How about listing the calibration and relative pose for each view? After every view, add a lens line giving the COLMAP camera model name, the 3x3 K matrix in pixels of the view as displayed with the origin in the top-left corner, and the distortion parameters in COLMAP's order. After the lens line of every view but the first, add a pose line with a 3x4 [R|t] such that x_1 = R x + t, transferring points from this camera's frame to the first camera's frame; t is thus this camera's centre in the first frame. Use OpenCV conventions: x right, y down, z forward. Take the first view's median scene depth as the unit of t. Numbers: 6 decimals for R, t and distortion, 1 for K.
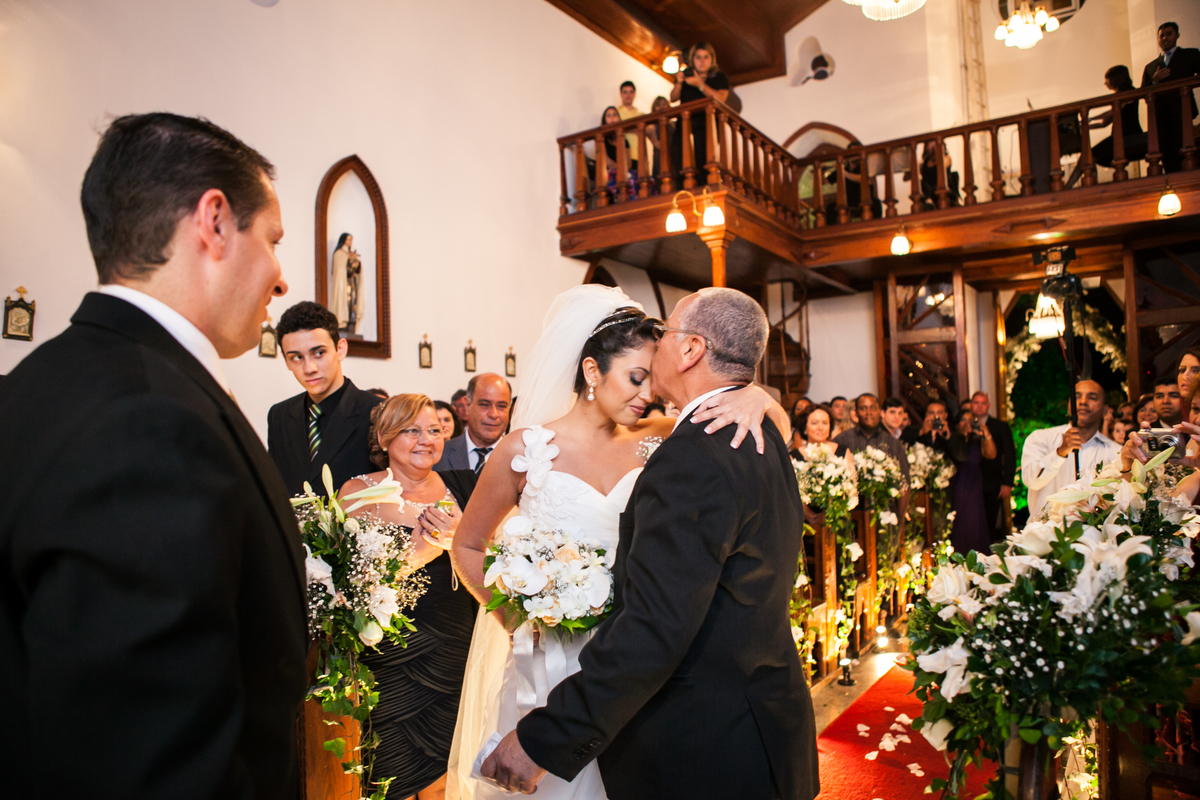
lens RADIAL K [[823.1, 0, 600.0], [0, 823.1, 400.0], [0, 0, 1]] dist [-0.111140, 0.081082]
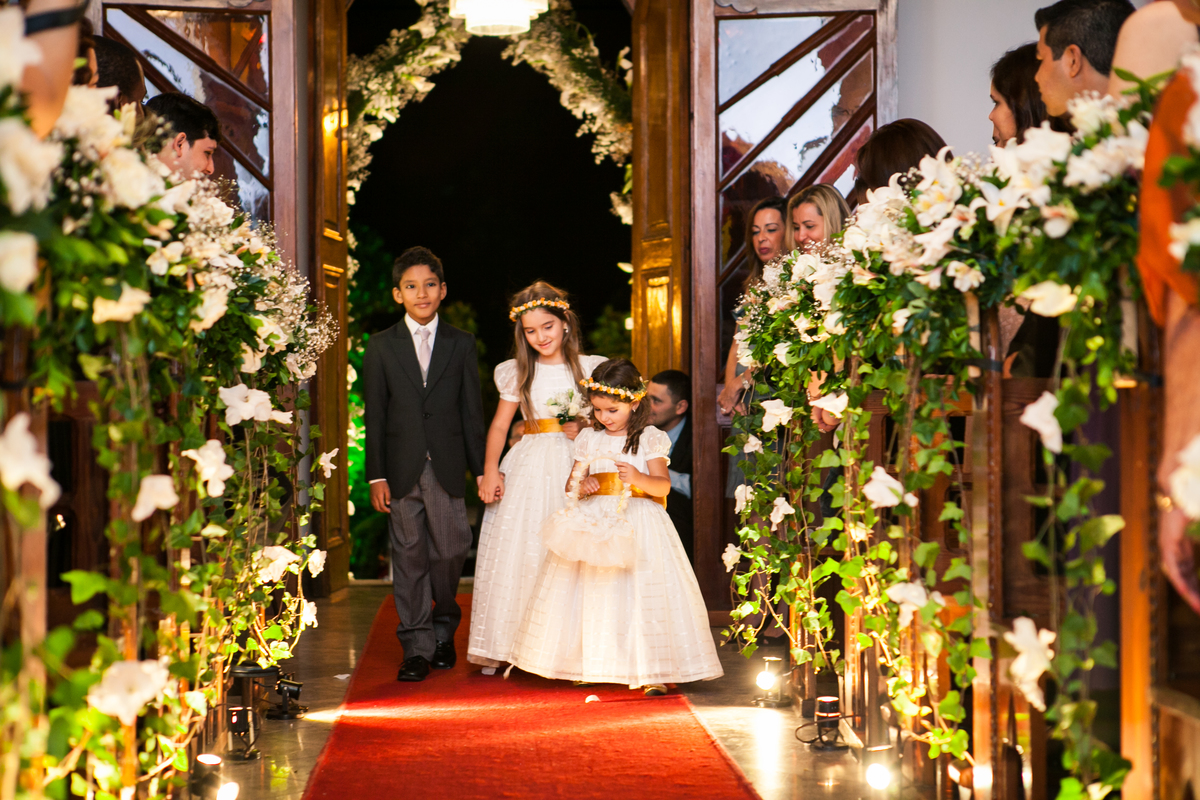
lens RADIAL K [[2243.2, 0, 600.0], [0, 2243.2, 400.0], [0, 0, 1]] dist [0.265163, -0.150421]
pose [[0.787102, 0.023141, 0.616388, -0.045004], [-0.041321, 0.999029, 0.015259, 0.065304], [-0.615437, -0.037481, 0.787295, 0.110013]]
